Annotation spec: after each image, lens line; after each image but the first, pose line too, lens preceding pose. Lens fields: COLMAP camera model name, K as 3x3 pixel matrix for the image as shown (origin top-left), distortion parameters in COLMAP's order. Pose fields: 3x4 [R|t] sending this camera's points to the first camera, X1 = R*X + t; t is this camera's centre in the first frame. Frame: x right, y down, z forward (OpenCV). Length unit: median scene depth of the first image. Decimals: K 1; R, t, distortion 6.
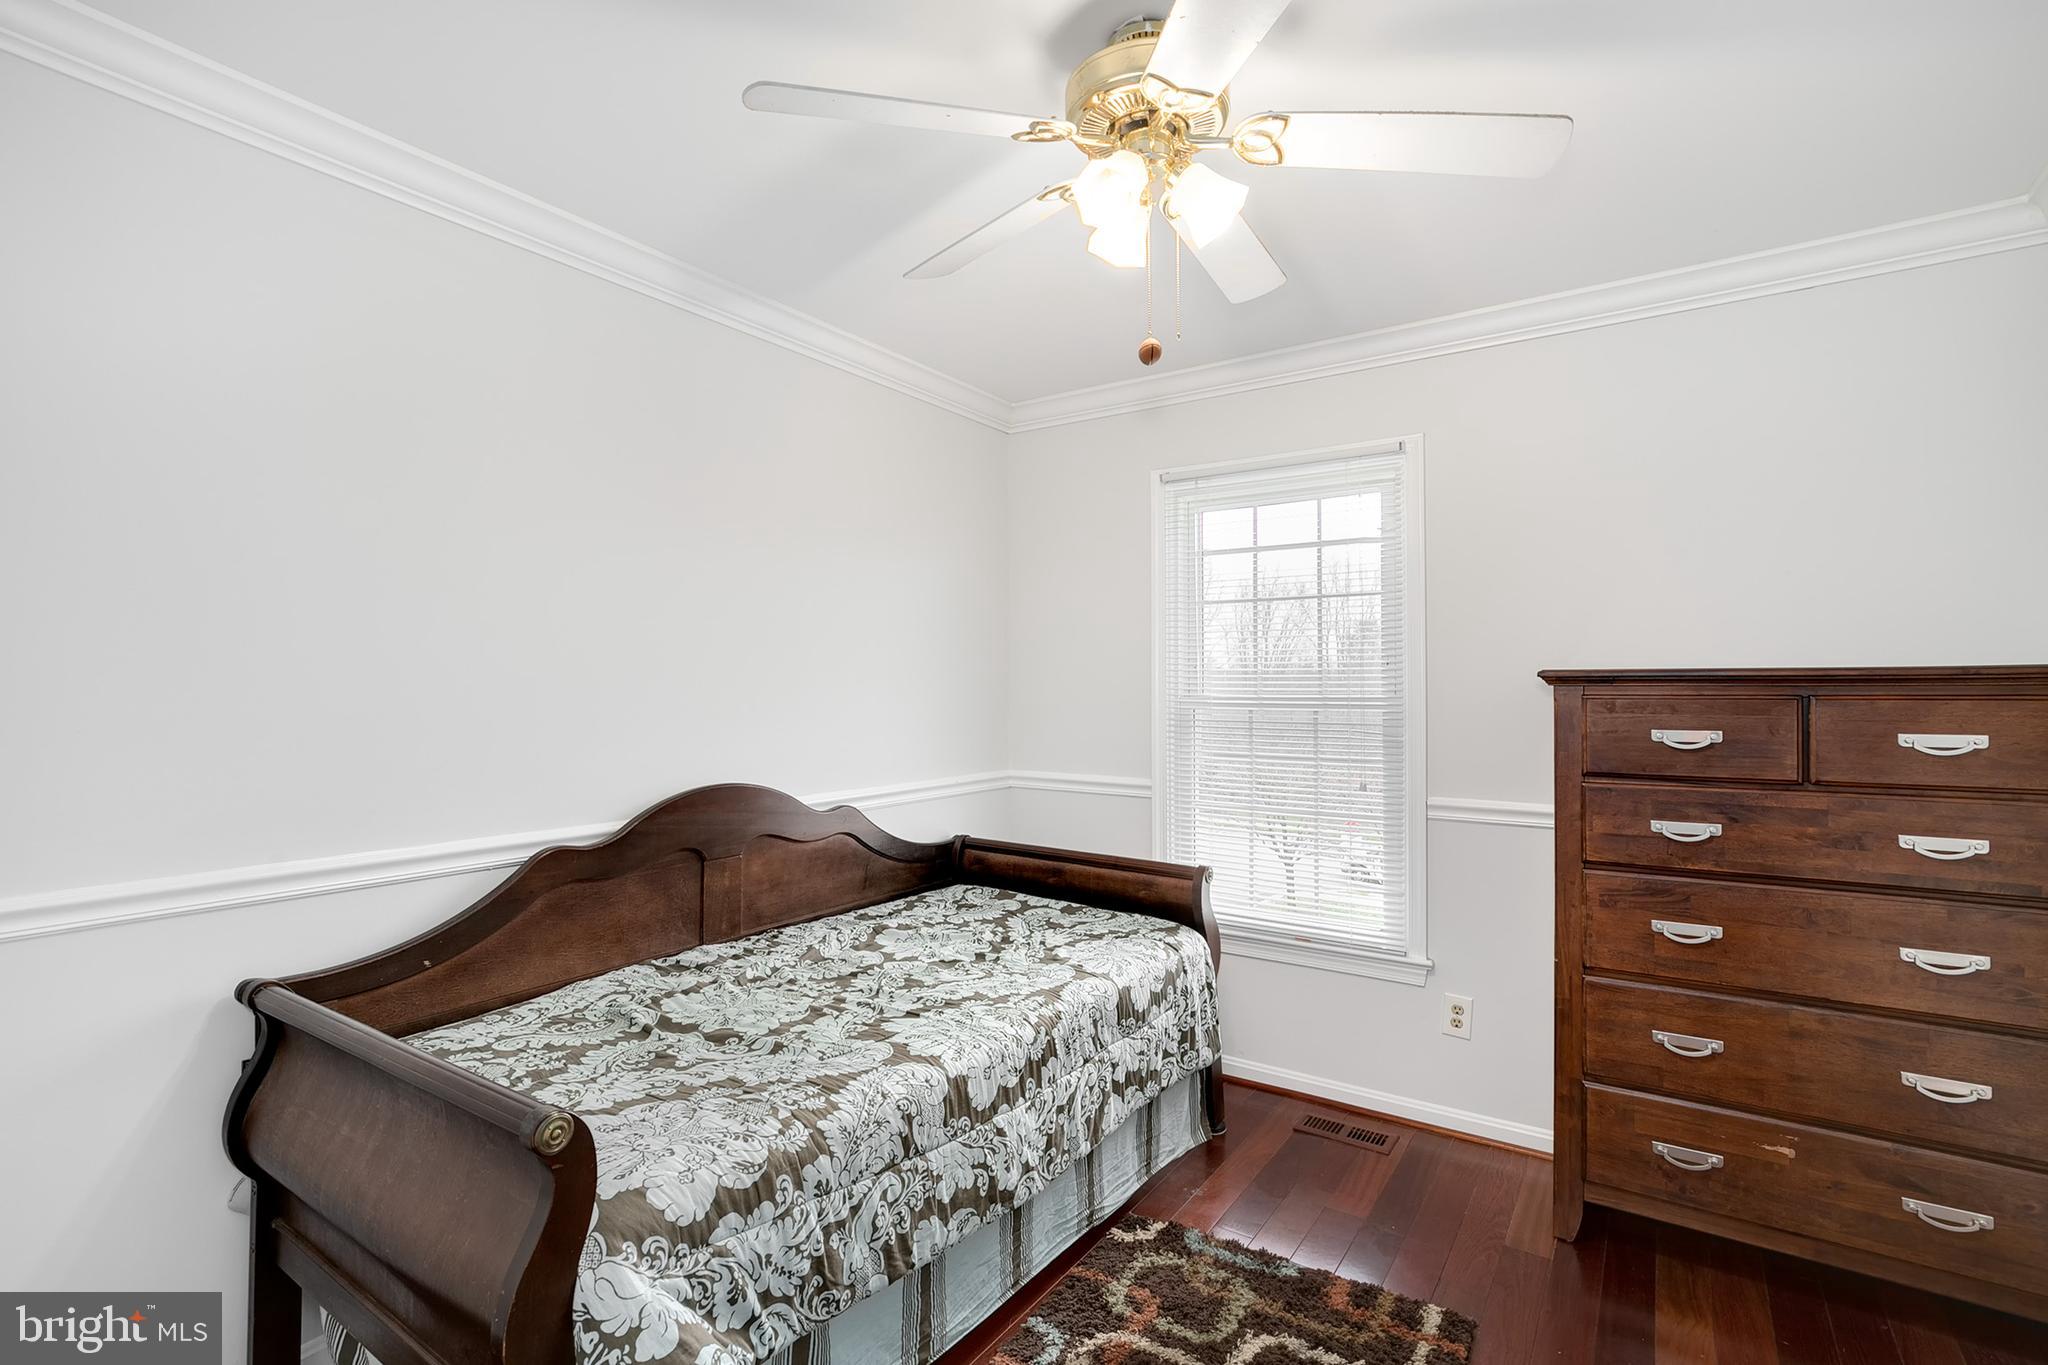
lens RADIAL K [[939.1, 0, 1019.6], [0, 939.1, 691.1], [0, 0, 1]] dist [0.000205, 0.000567]
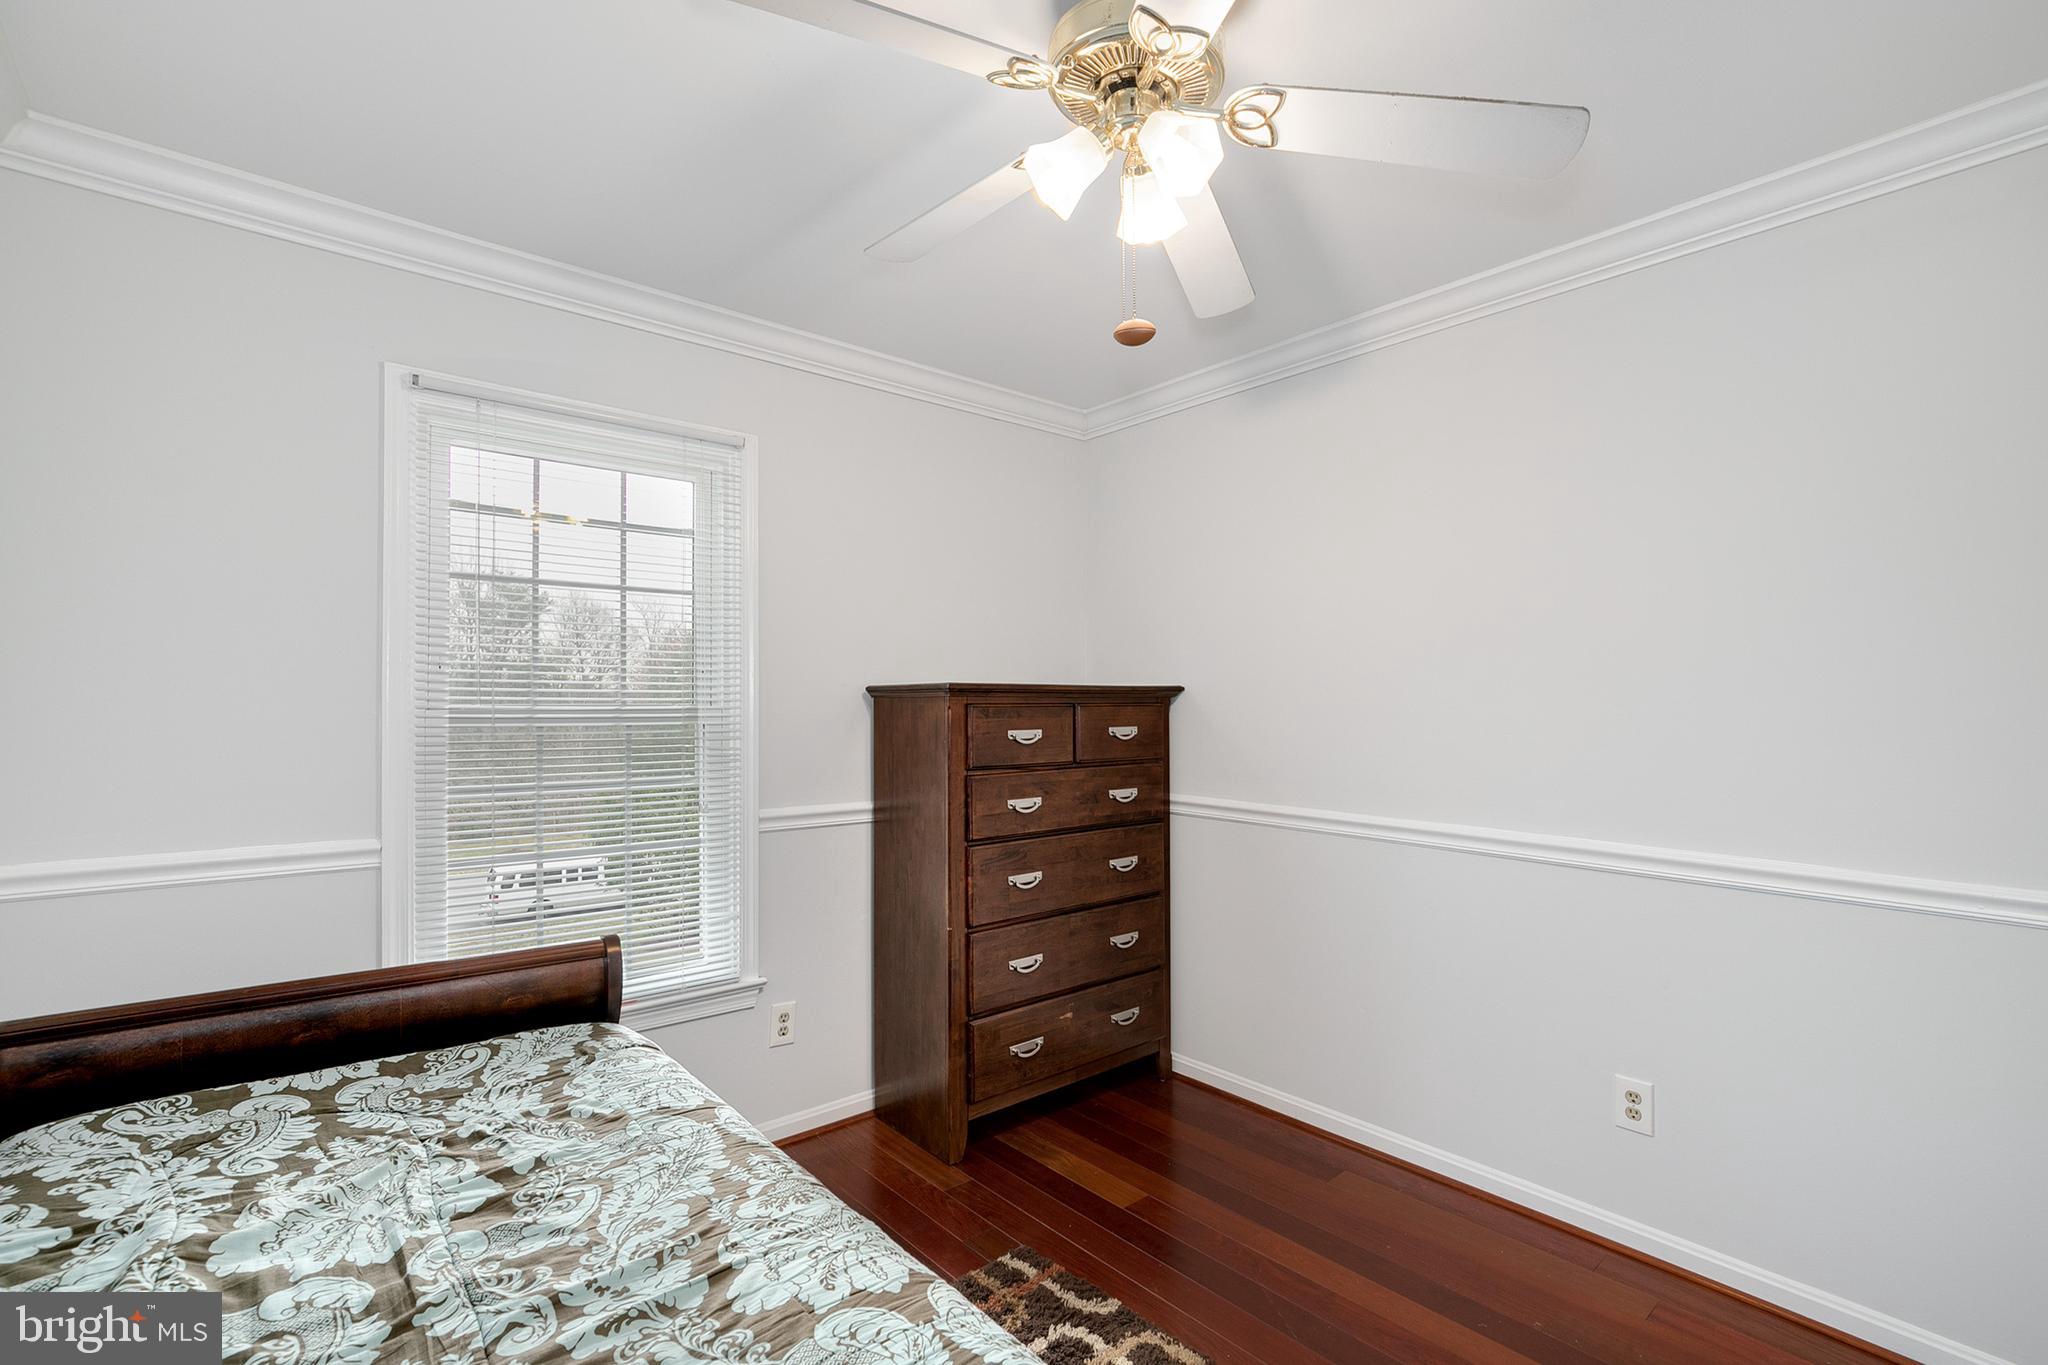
lens RADIAL K [[939.1, 0, 1019.6], [0, 939.1, 691.1], [0, 0, 1]] dist [0.000205, 0.000567]
pose [[0.258263, 0.013443, 0.965981, -0.565347], [0.002652, 0.999890, -0.014624, 0.005907], [-0.966071, 0.006338, 0.258199, 0.628744]]
